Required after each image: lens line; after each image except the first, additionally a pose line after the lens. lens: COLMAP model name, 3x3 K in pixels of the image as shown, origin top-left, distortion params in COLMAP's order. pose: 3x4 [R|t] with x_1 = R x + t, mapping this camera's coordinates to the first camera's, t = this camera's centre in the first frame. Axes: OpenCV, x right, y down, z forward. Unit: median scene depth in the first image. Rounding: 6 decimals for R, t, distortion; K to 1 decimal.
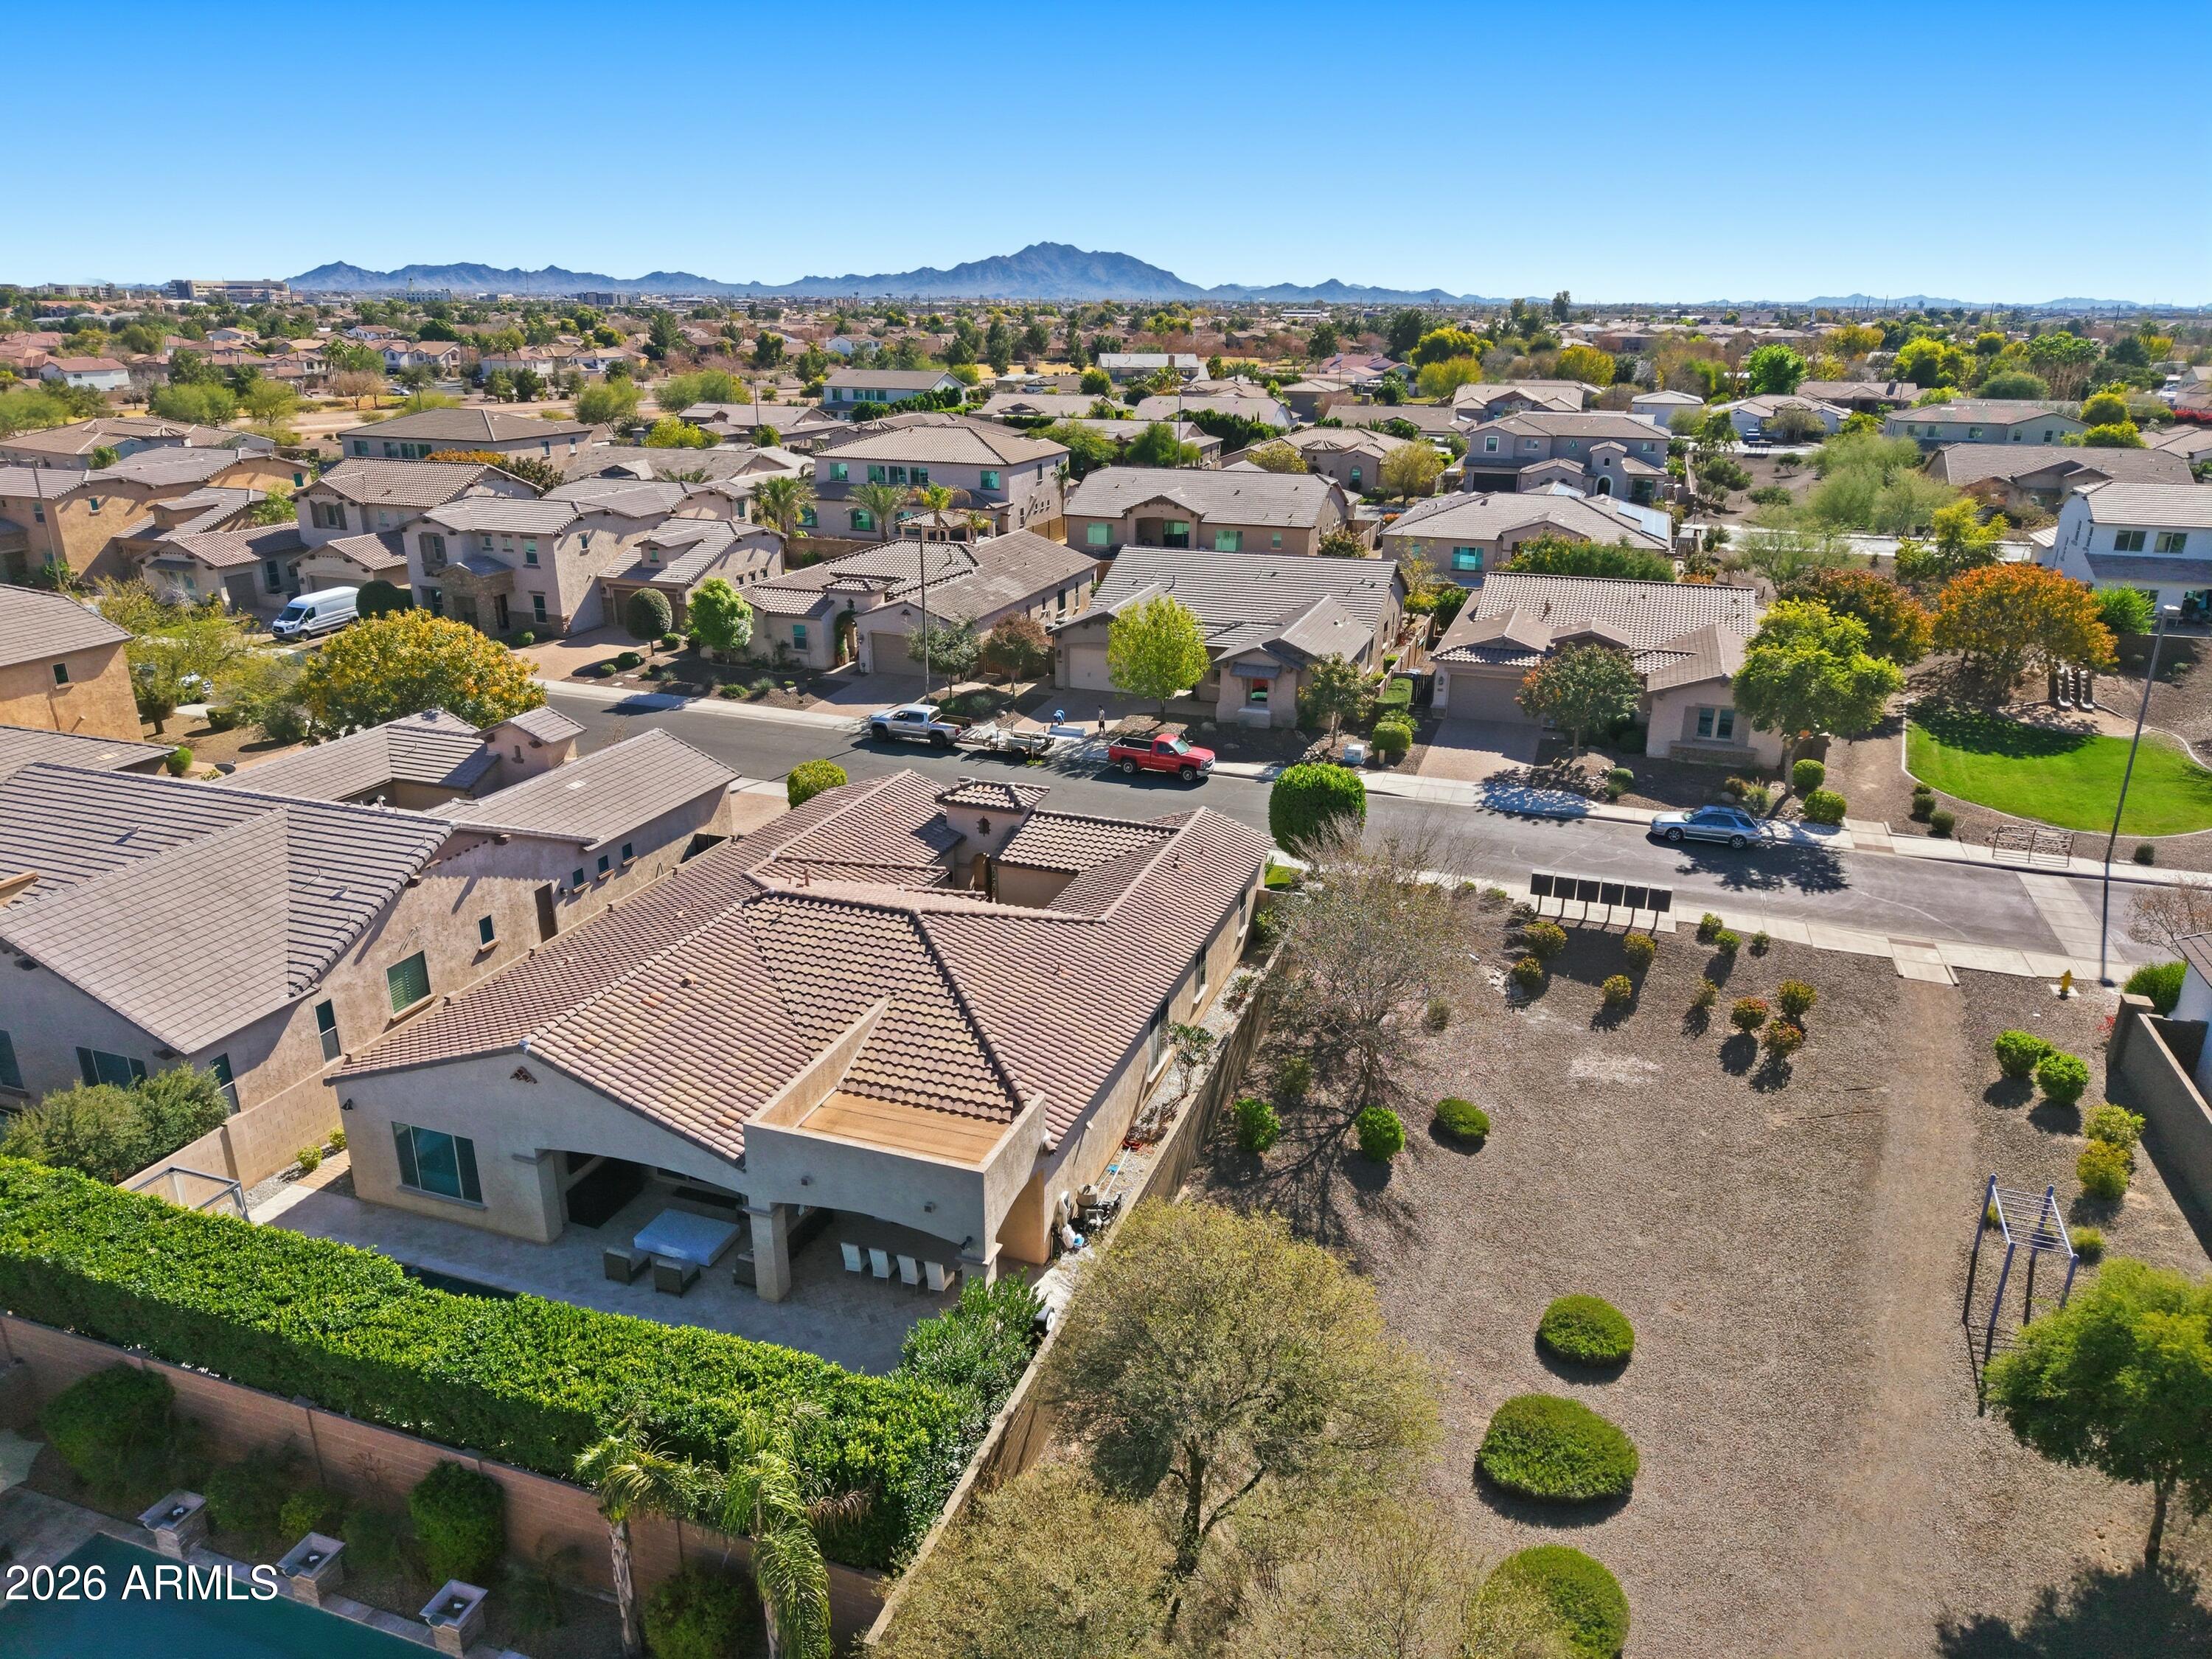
lens RADIAL K [[1478.3, 0, 1106.0], [0, 1478.3, 829.5], [0, 0, 1]] dist [0.025982, -0.024977]
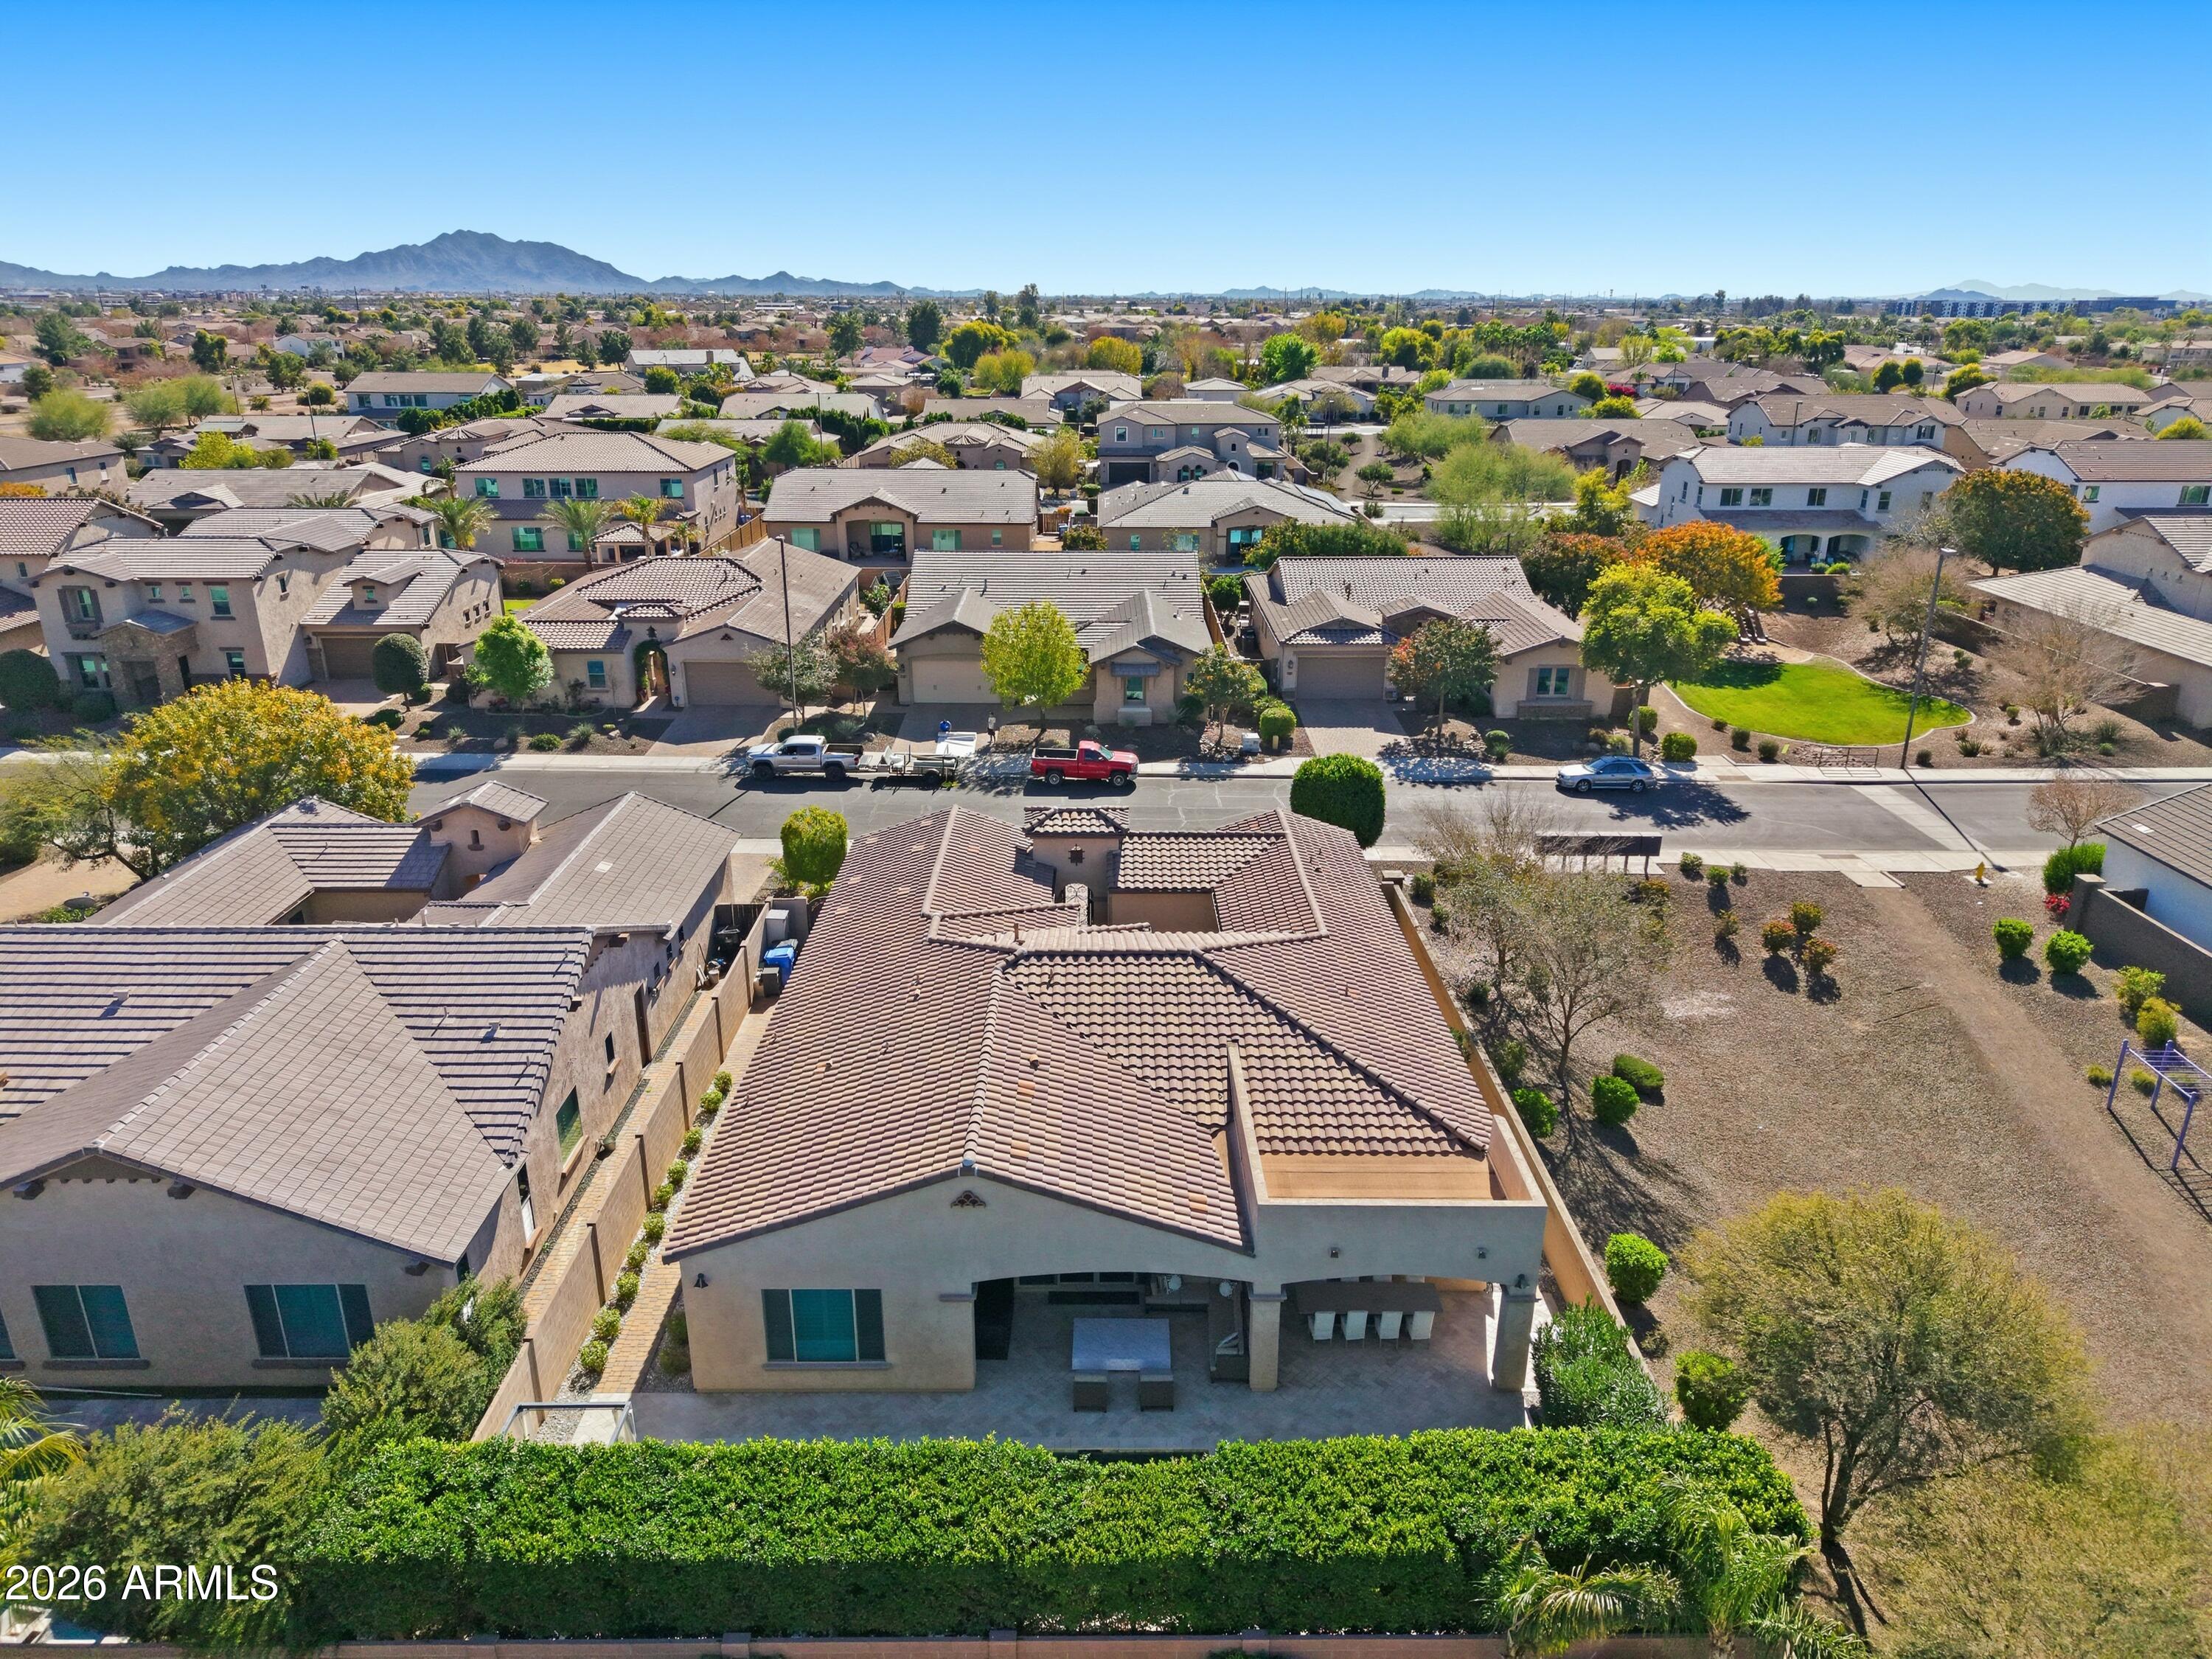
lens RADIAL K [[1478.3, 0, 1106.0], [0, 1478.3, 829.5], [0, 0, 1]] dist [0.025982, -0.024977]
pose [[0.941856, -0.118543, 0.314413, -0.254666], [0.117152, 0.992839, 0.023390, -0.027173], [-0.314934, 0.014804, 0.948998, 0.069474]]
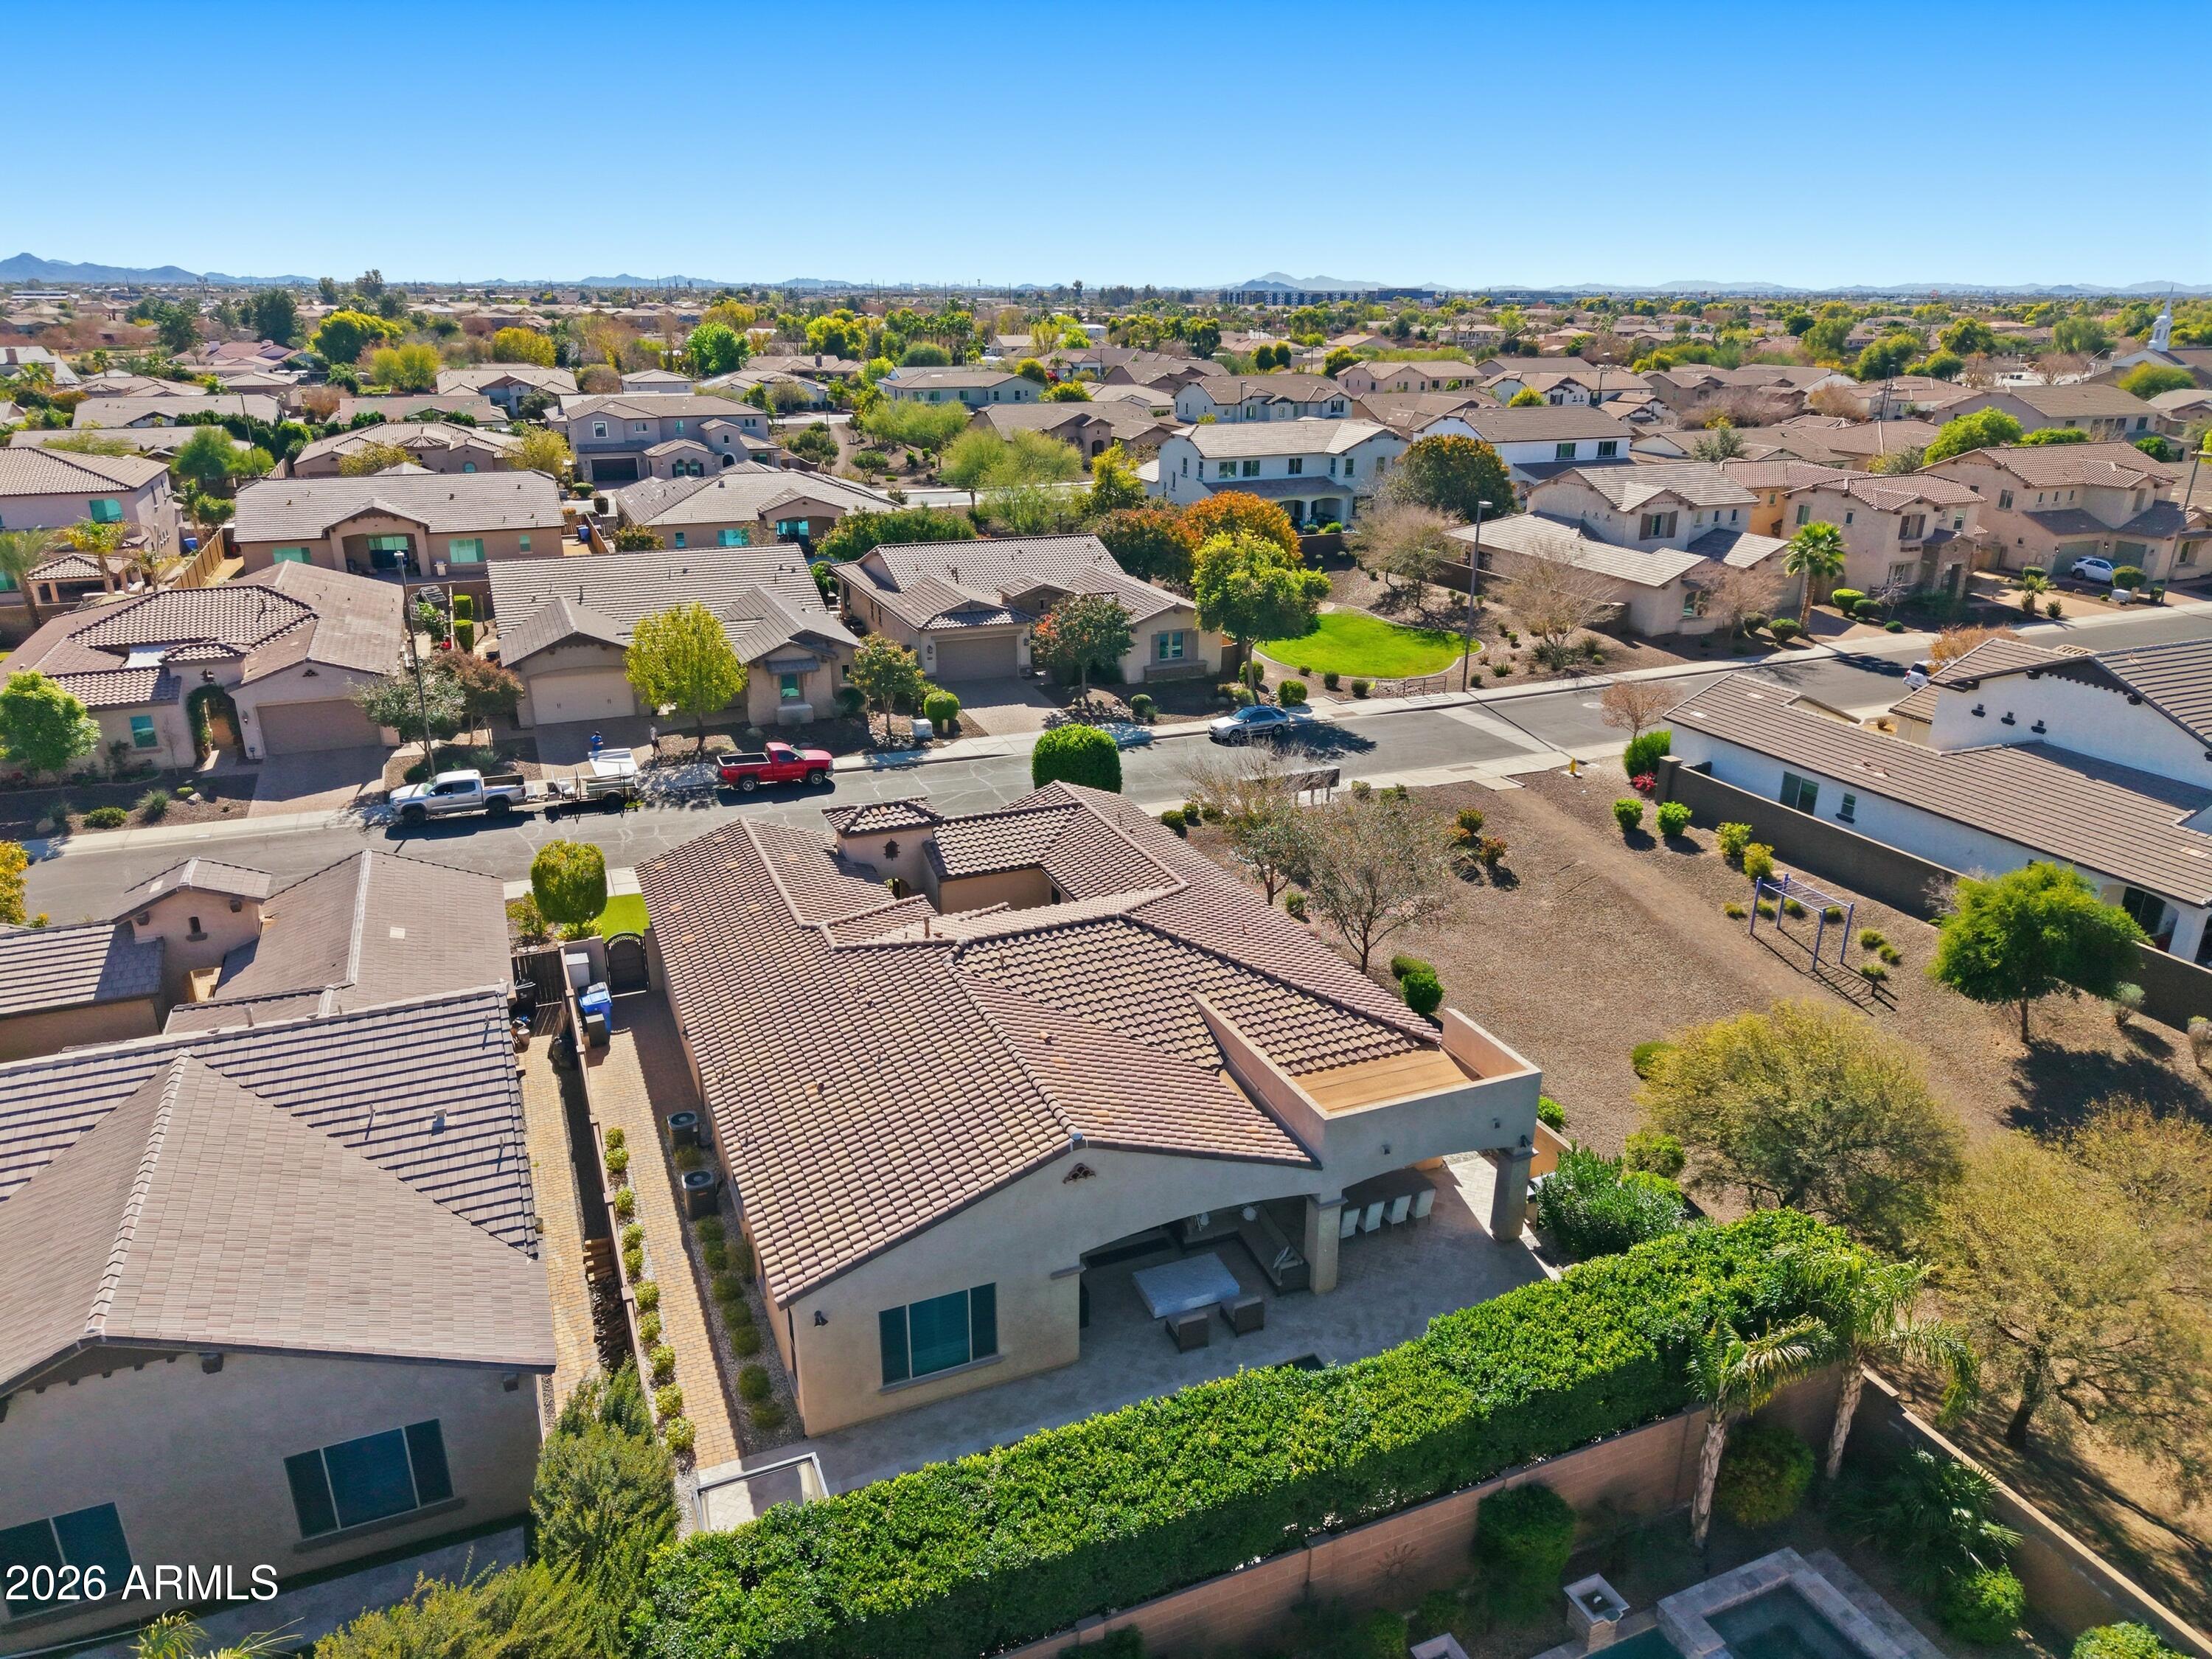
lens RADIAL K [[1472.6, 0, 1106.0], [0, 1472.6, 829.5], [0, 0, 1]] dist [0.058032, -0.080793]
pose [[0.741416, -0.235423, 0.628394, -0.401258], [0.227547, 0.969160, 0.094615, -0.051125], [-0.631288, 0.072840, 0.772120, 0.134165]]
